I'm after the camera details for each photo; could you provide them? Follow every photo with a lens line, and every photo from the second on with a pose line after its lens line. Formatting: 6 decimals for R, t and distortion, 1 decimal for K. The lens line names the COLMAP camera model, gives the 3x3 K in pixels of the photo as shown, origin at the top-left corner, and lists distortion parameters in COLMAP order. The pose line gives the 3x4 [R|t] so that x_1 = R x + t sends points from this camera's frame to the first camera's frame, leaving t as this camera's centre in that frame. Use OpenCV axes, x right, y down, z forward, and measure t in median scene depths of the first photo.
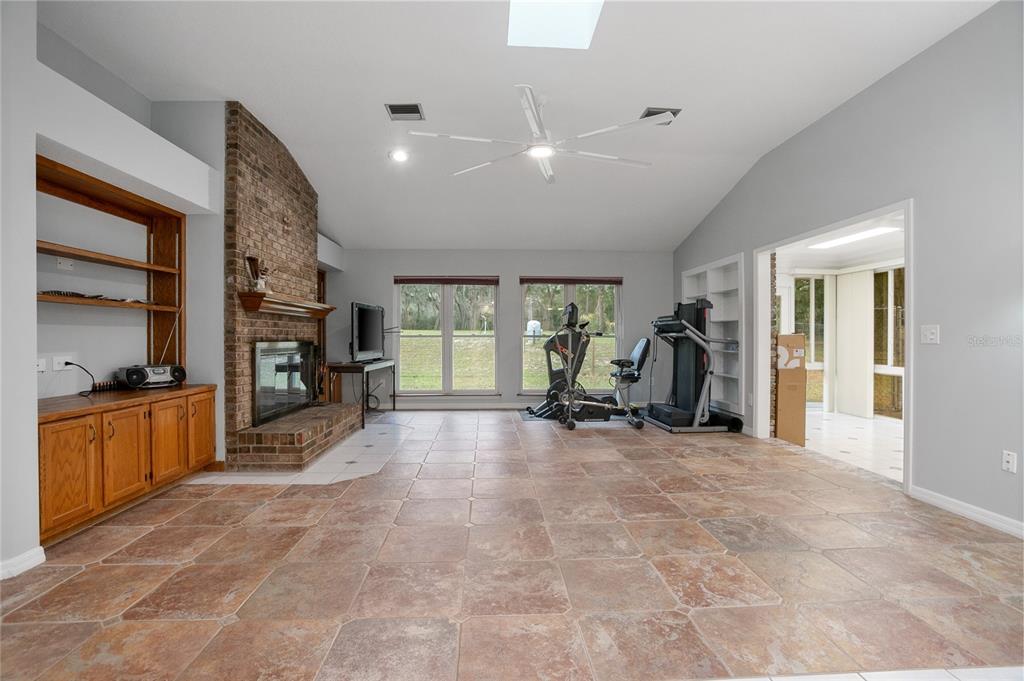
lens RADIAL K [[484.5, 0, 512.0], [0, 484.5, 340.5], [0, 0, 1]] dist [-0.000134, 0.000013]
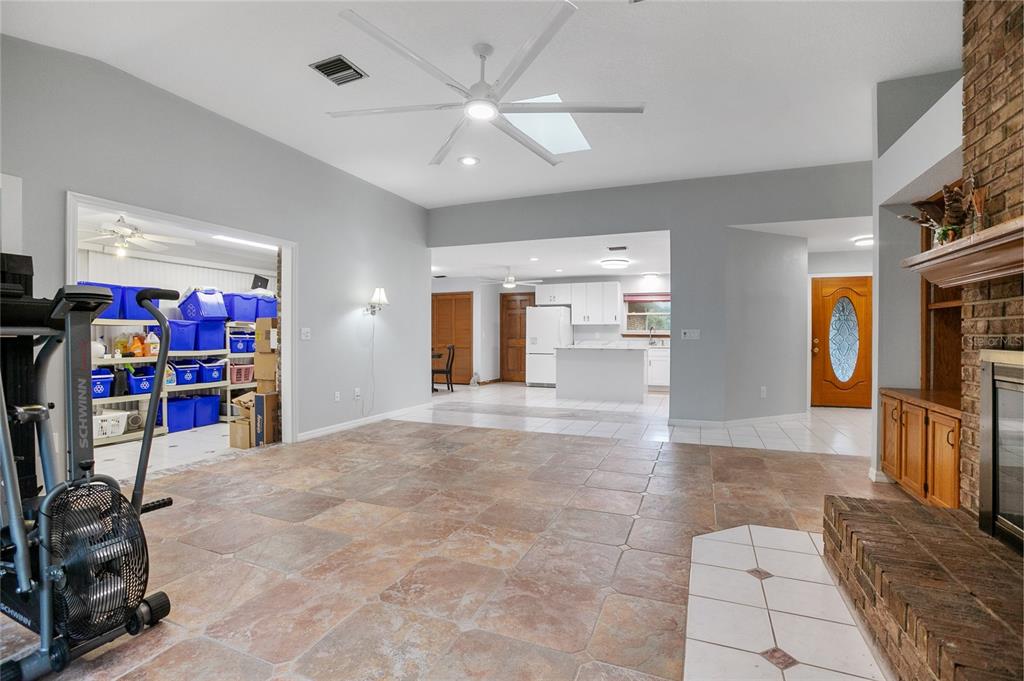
lens RADIAL K [[484.5, 0, 512.0], [0, 484.5, 340.5], [0, 0, 1]] dist [-0.000134, 0.000013]
pose [[-0.909203, -0.006190, 0.416306, -0.392524], [-0.000810, 0.999914, 0.013098, -0.012657], [-0.416352, 0.011572, -0.909130, 2.055323]]
